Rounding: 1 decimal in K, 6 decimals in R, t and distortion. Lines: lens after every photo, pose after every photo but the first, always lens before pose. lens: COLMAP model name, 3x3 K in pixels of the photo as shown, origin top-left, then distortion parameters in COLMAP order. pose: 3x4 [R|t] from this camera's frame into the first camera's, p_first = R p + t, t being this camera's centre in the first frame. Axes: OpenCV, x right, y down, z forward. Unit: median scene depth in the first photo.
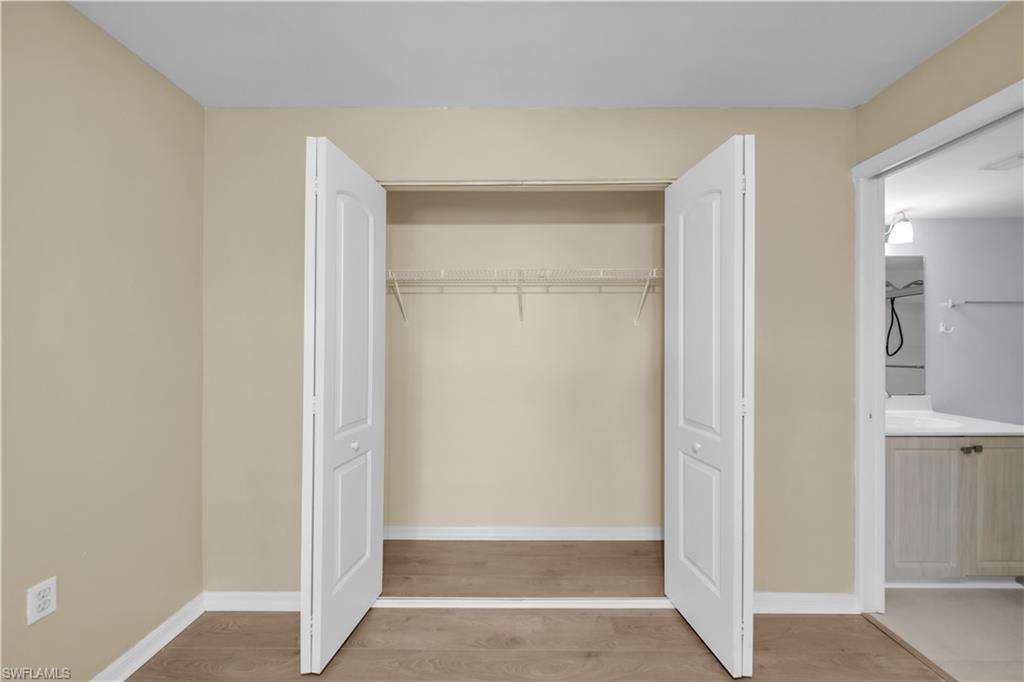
lens RADIAL K [[353.6, 0, 510.4], [0, 353.6, 346.3], [0, 0, 1]] dist [0.000761, -0.001360]
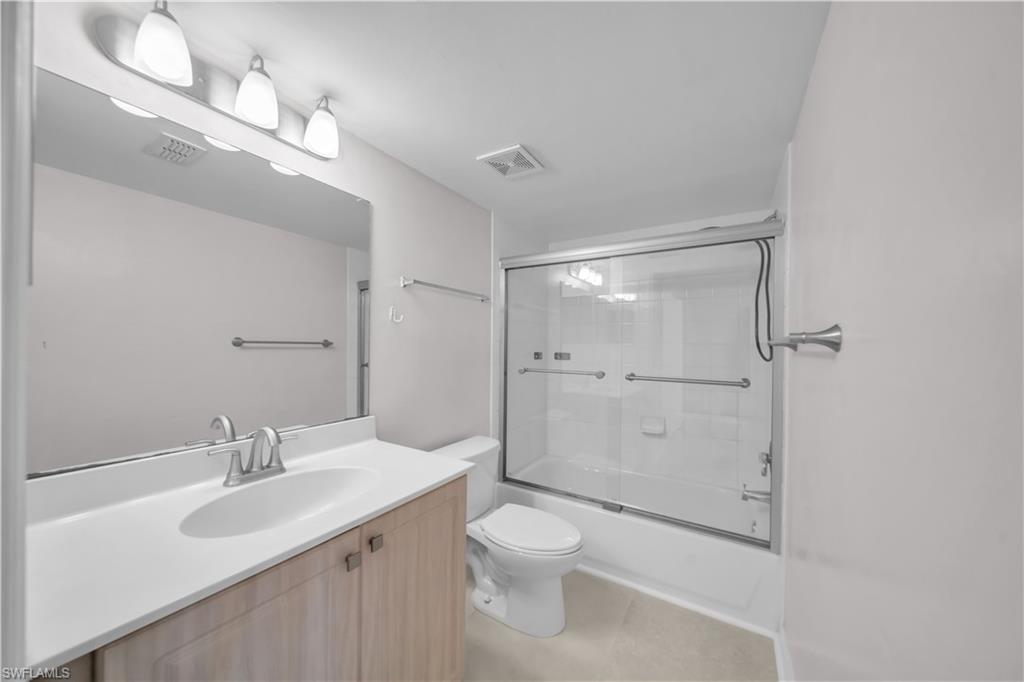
lens RADIAL K [[383.6, 0, 509.4], [0, 383.6, 347.1], [0, 0, 1]] dist [-0.000083, 0.000001]
pose [[0.534311, 0.006727, 0.845261, 0.721249], [-0.012143, 0.999926, -0.000282, 0.007593], [-0.845201, -0.010114, 0.534354, 0.408948]]
